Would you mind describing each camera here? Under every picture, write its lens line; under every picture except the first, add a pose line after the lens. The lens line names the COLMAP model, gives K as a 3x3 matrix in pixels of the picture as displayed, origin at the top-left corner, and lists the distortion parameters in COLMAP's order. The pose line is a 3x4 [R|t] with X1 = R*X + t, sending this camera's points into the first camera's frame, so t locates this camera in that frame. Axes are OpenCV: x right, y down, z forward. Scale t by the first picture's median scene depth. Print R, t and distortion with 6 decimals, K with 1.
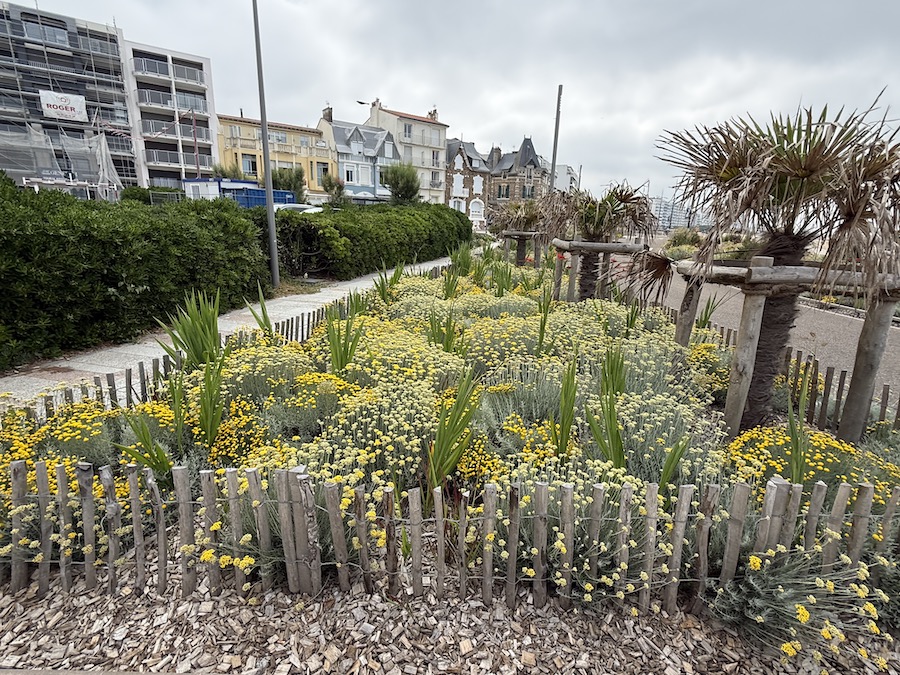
lens RADIAL K [[441.1, 0, 450.0], [0, 441.1, 337.5], [0, 0, 1]] dist [0.001443, -0.000060]
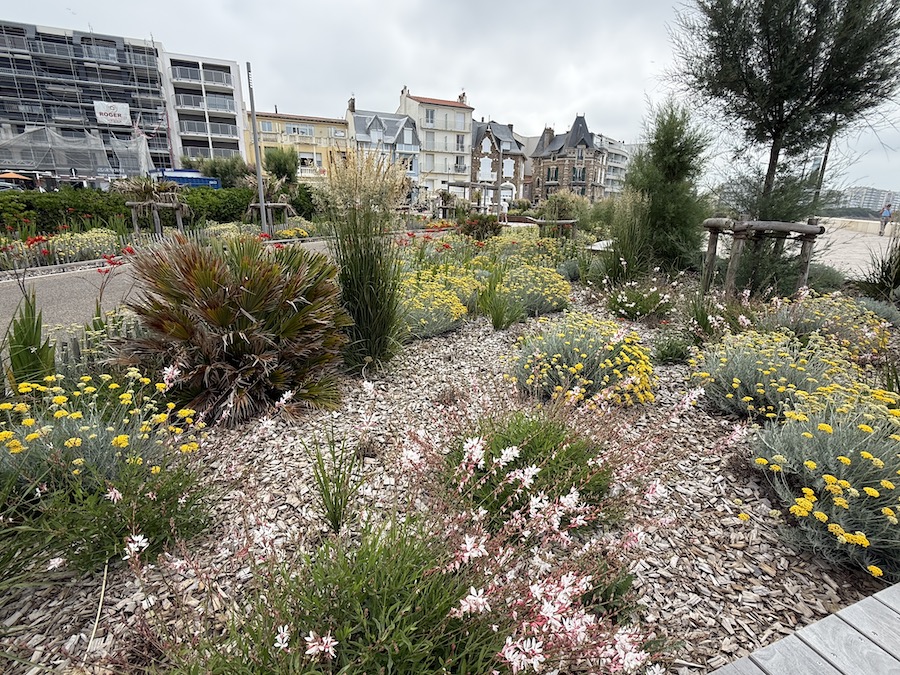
lens RADIAL K [[441.1, 0, 450.0], [0, 441.1, 337.5], [0, 0, 1]] dist [0.001443, -0.000060]
pose [[0.974630, 0.047184, -0.218793, 0.219659], [-0.041647, 0.998686, 0.029850, 0.006115], [0.219914, -0.019980, 0.975315, 0.016744]]
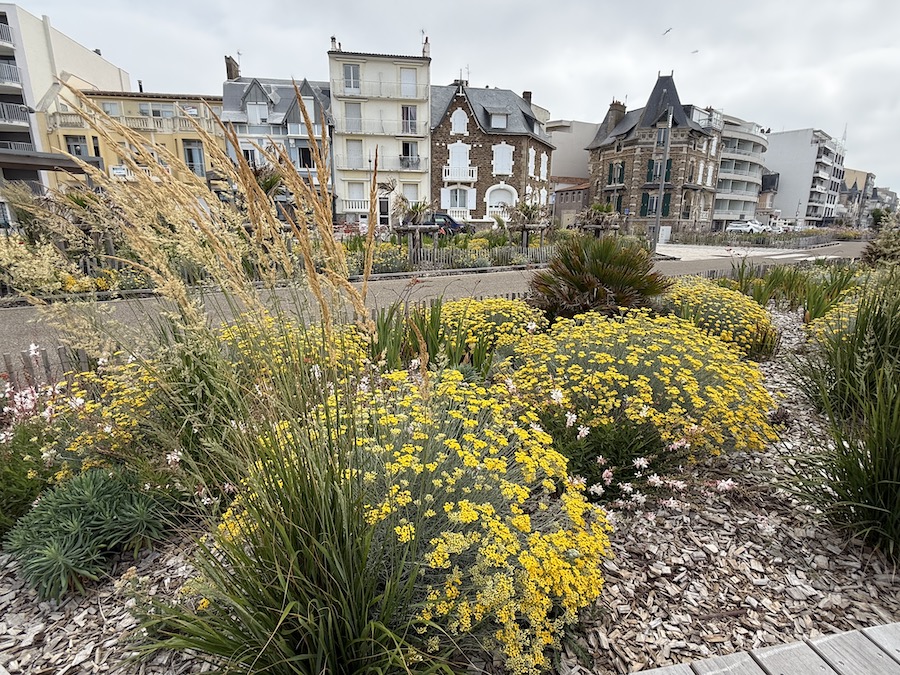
lens RADIAL K [[441.1, 0, 450.0], [0, 441.1, 337.5], [0, 0, 1]] dist [0.001443, -0.000060]
pose [[0.875620, 0.093383, -0.473888, 0.386004], [-0.100359, 0.994895, 0.010613, -0.151069], [0.472459, 0.038266, 0.880521, 0.618932]]
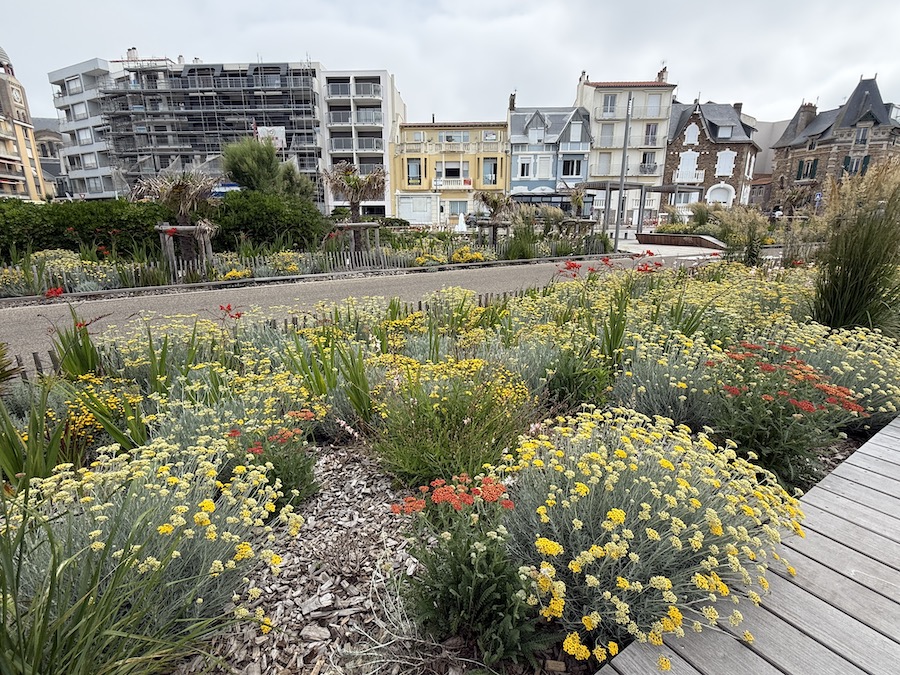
lens RADIAL K [[441.1, 0, 450.0], [0, 441.1, 337.5], [0, 0, 1]] dist [0.001443, -0.000060]
pose [[0.773573, 0.128645, -0.620513, 0.253439], [-0.131956, 0.990414, 0.040828, -0.060267], [0.619817, 0.050297, 0.783133, 0.265627]]
